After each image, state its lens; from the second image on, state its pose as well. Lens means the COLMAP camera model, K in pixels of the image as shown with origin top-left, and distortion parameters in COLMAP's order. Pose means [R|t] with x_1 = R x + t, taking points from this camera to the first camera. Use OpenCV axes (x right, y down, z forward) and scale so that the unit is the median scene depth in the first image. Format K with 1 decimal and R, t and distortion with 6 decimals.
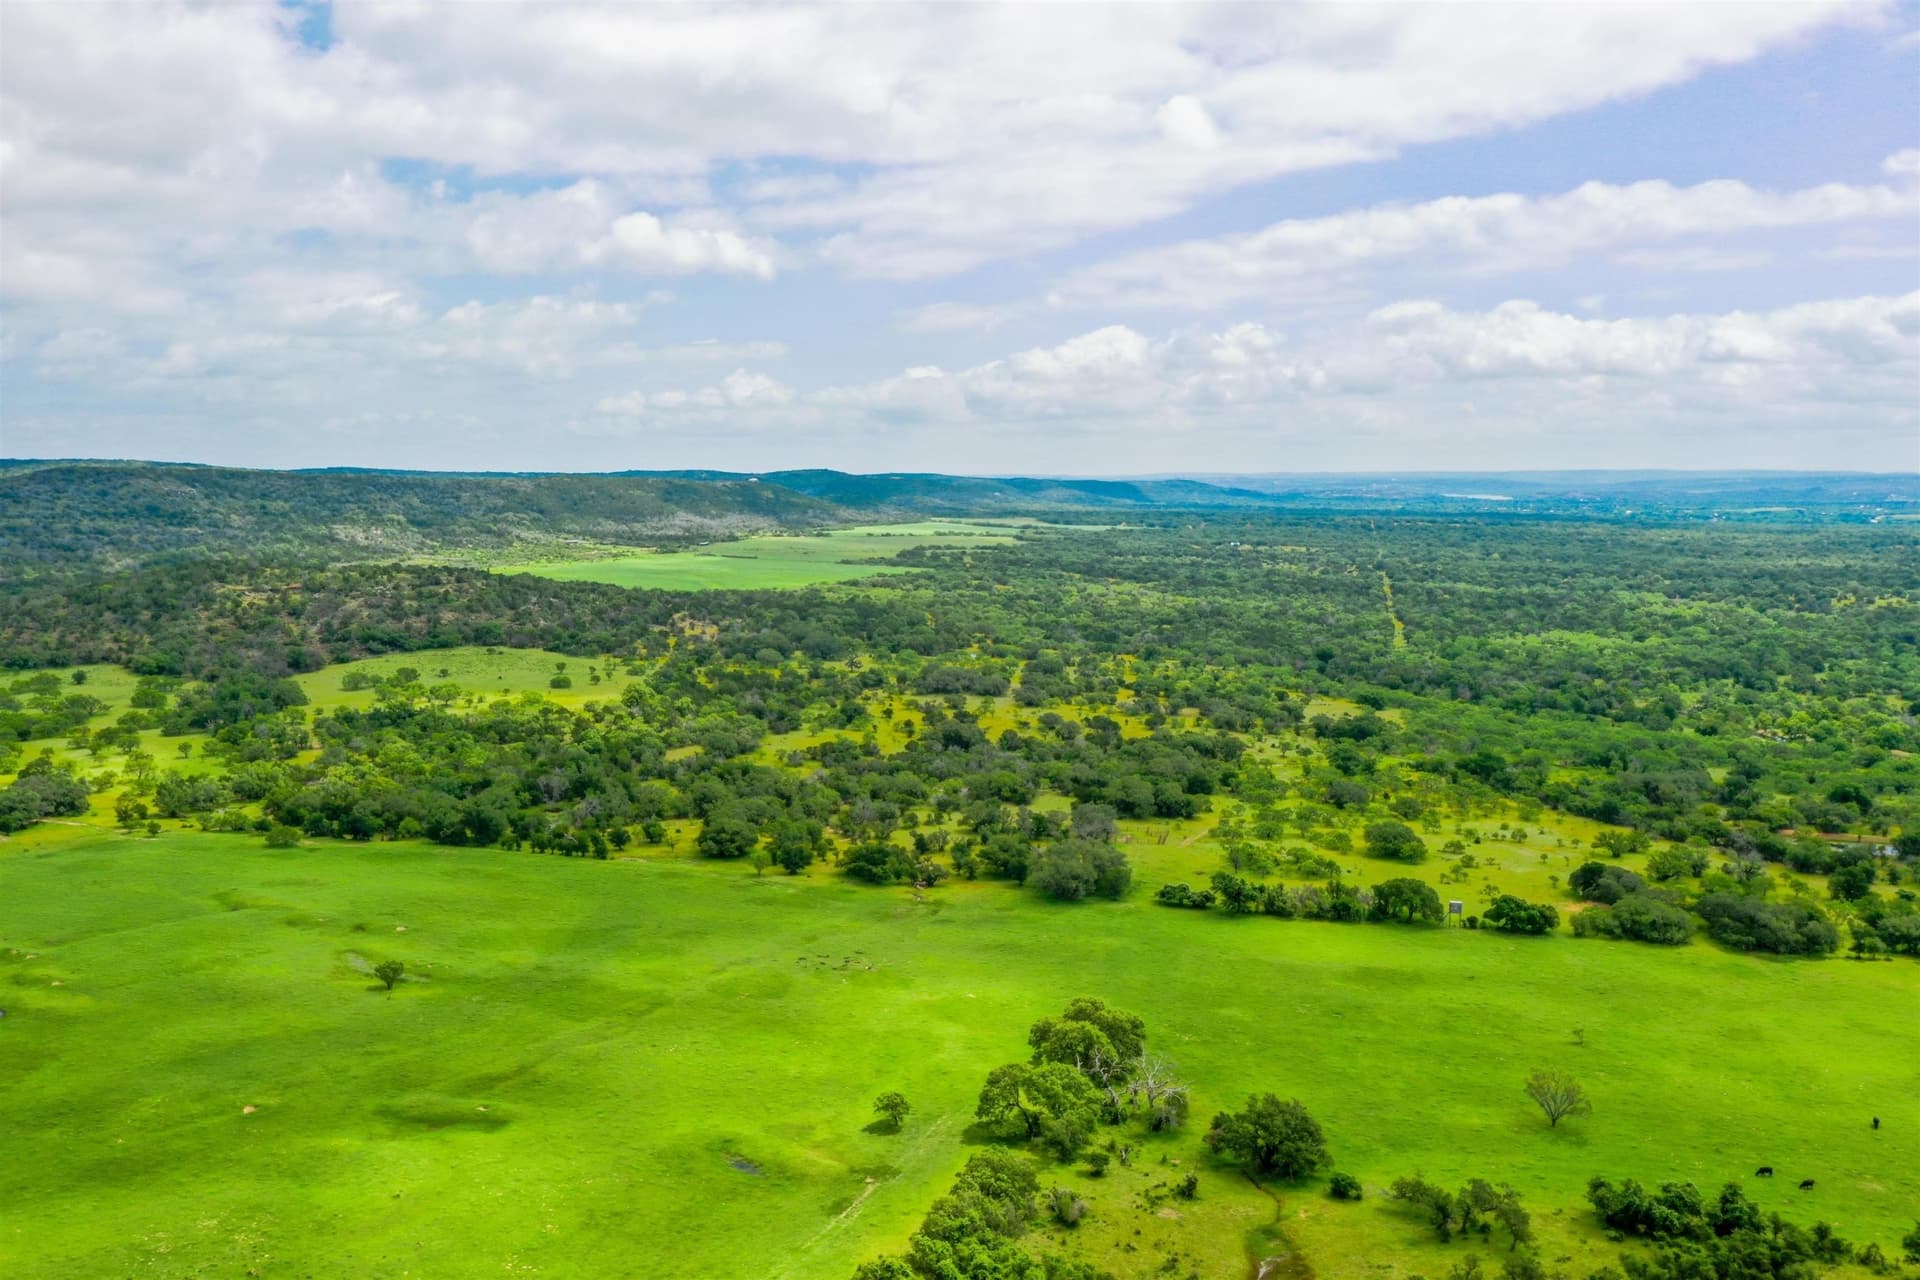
lens RADIAL K [[1554.3, 0, 956.8], [0, 1554.3, 609.4], [0, 0, 1]] dist [-0.007736, -0.011637]
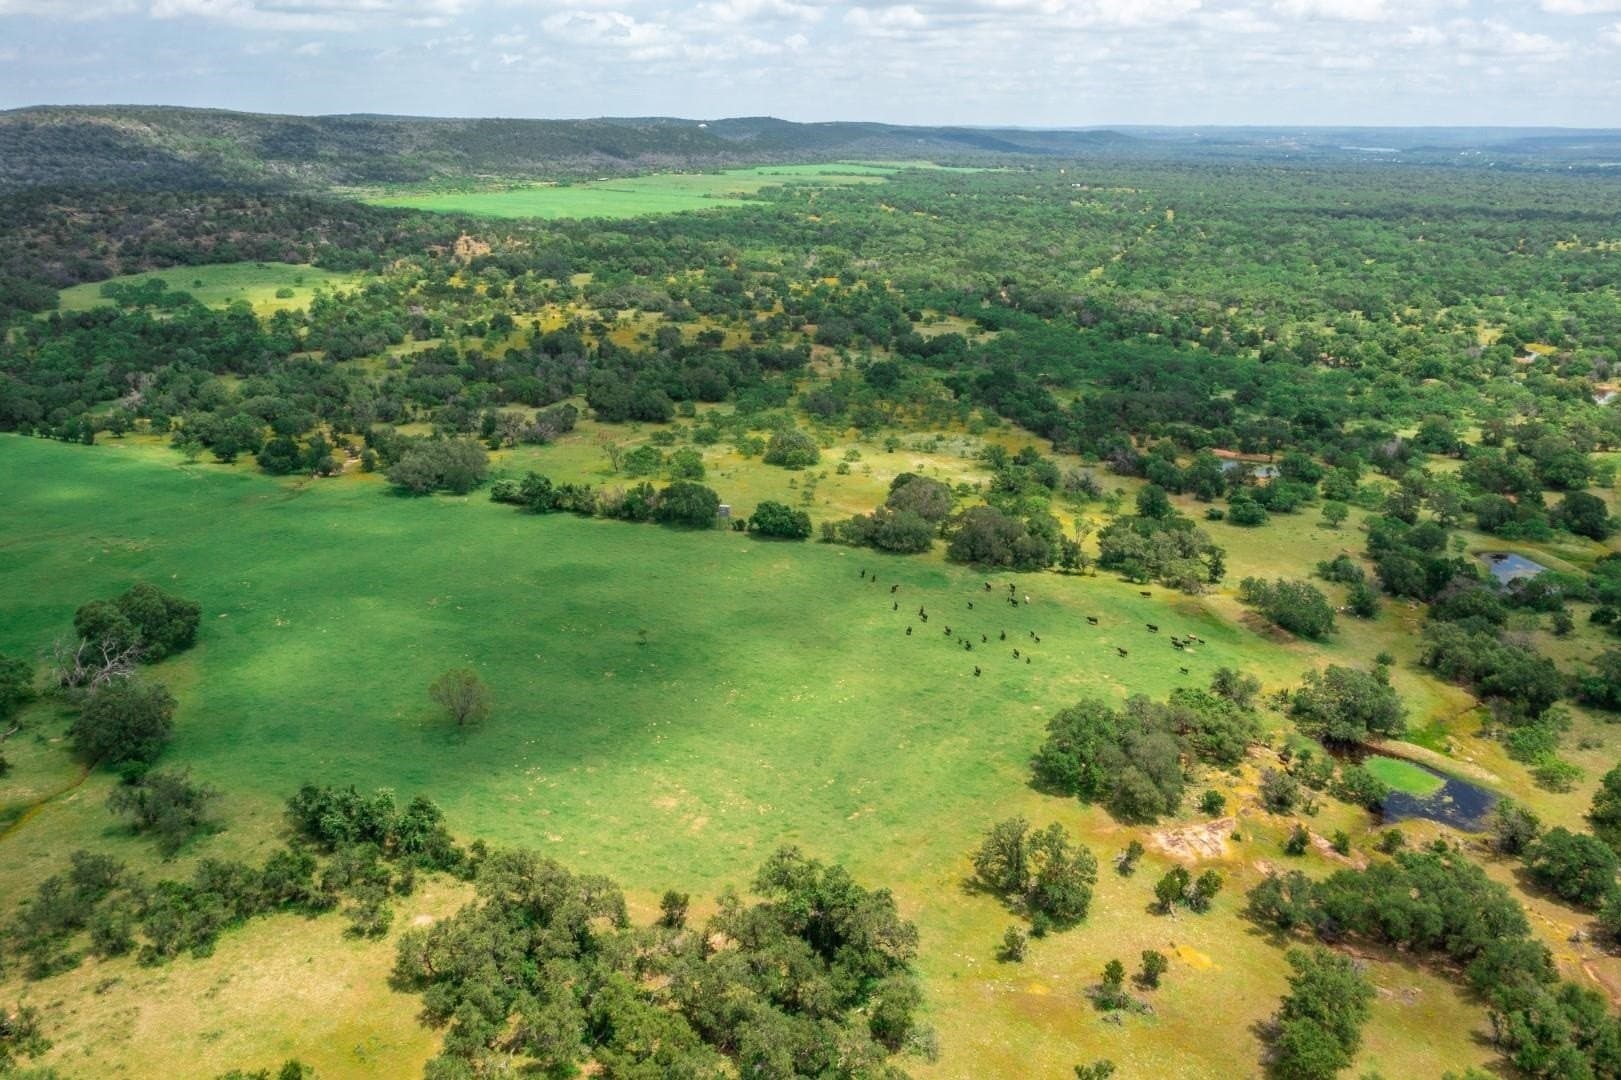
lens RADIAL K [[1281.9, 0, 810.5], [0, 1281.9, 540.0], [0, 0, 1]] dist [-0.022215, 0.000988]
pose [[0.995889, 0.033908, -0.083996, 0.253463], [-0.014128, 0.974089, 0.225723, 0.006879], [0.089474, -0.223609, 0.970564, 0.083258]]
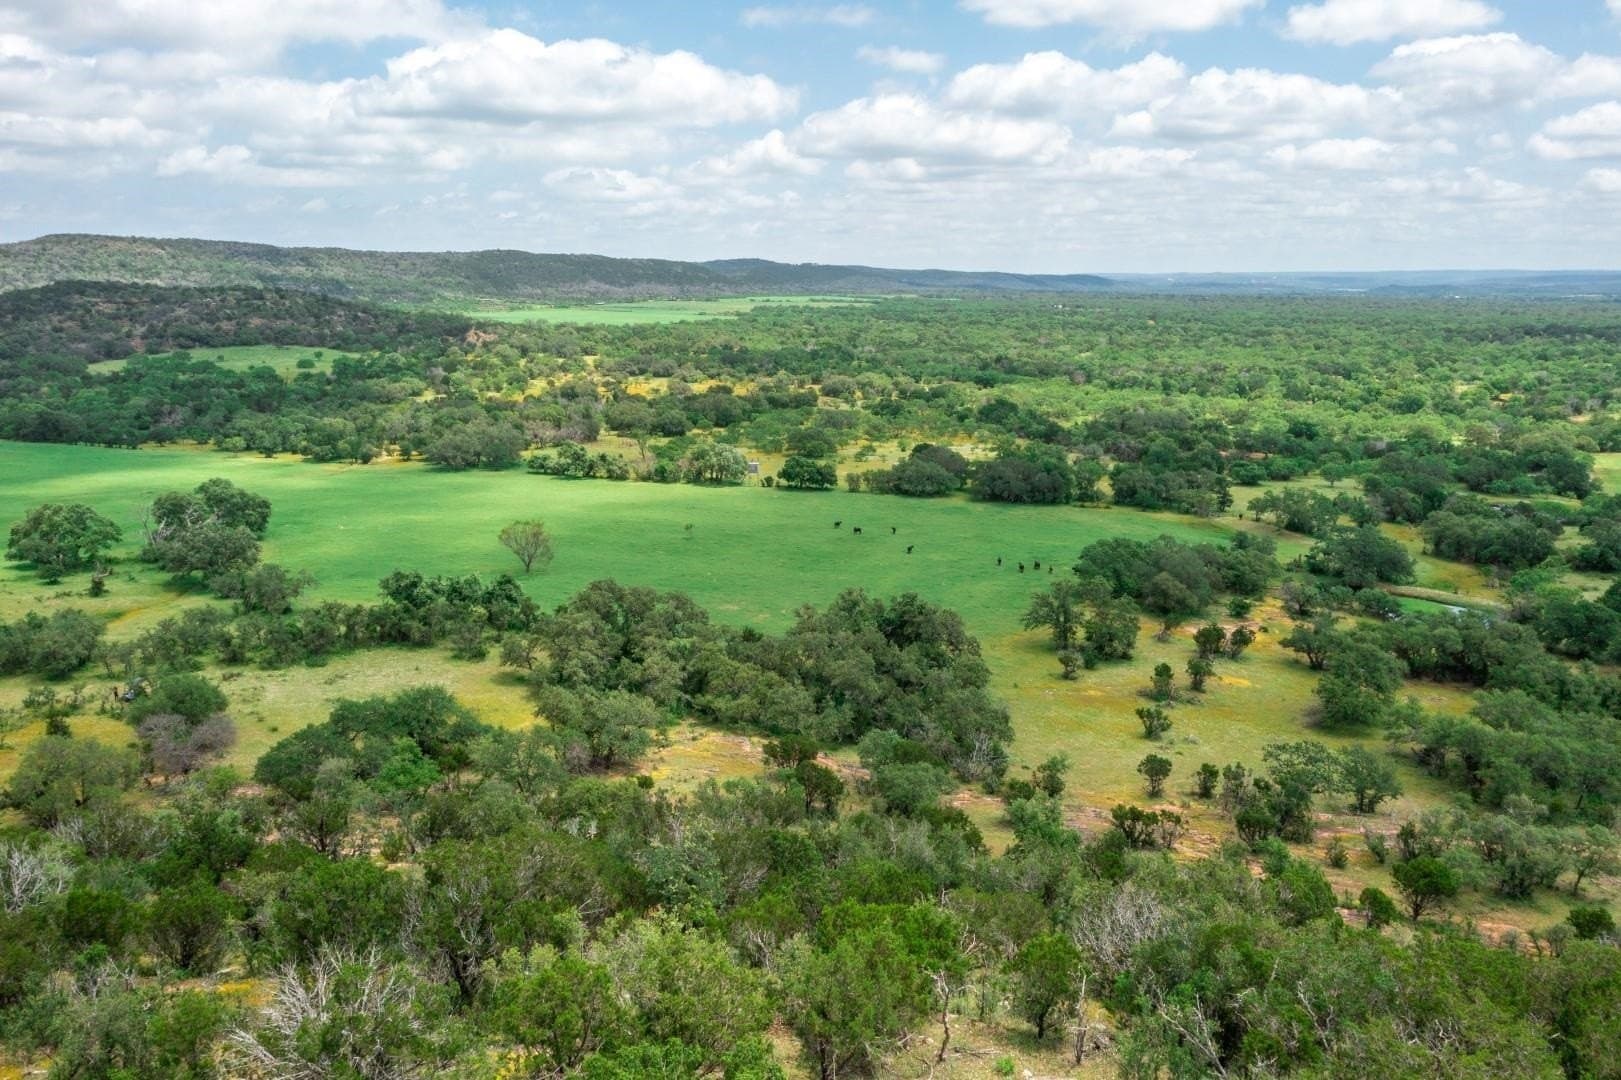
lens RADIAL K [[1281.9, 0, 810.5], [0, 1281.9, 540.0], [0, 0, 1]] dist [-0.022215, 0.000988]
pose [[0.996907, 0.013897, -0.077354, 0.242252], [-0.004897, 0.993314, 0.115344, 0.076181], [0.078440, -0.114609, 0.990309, 0.046894]]
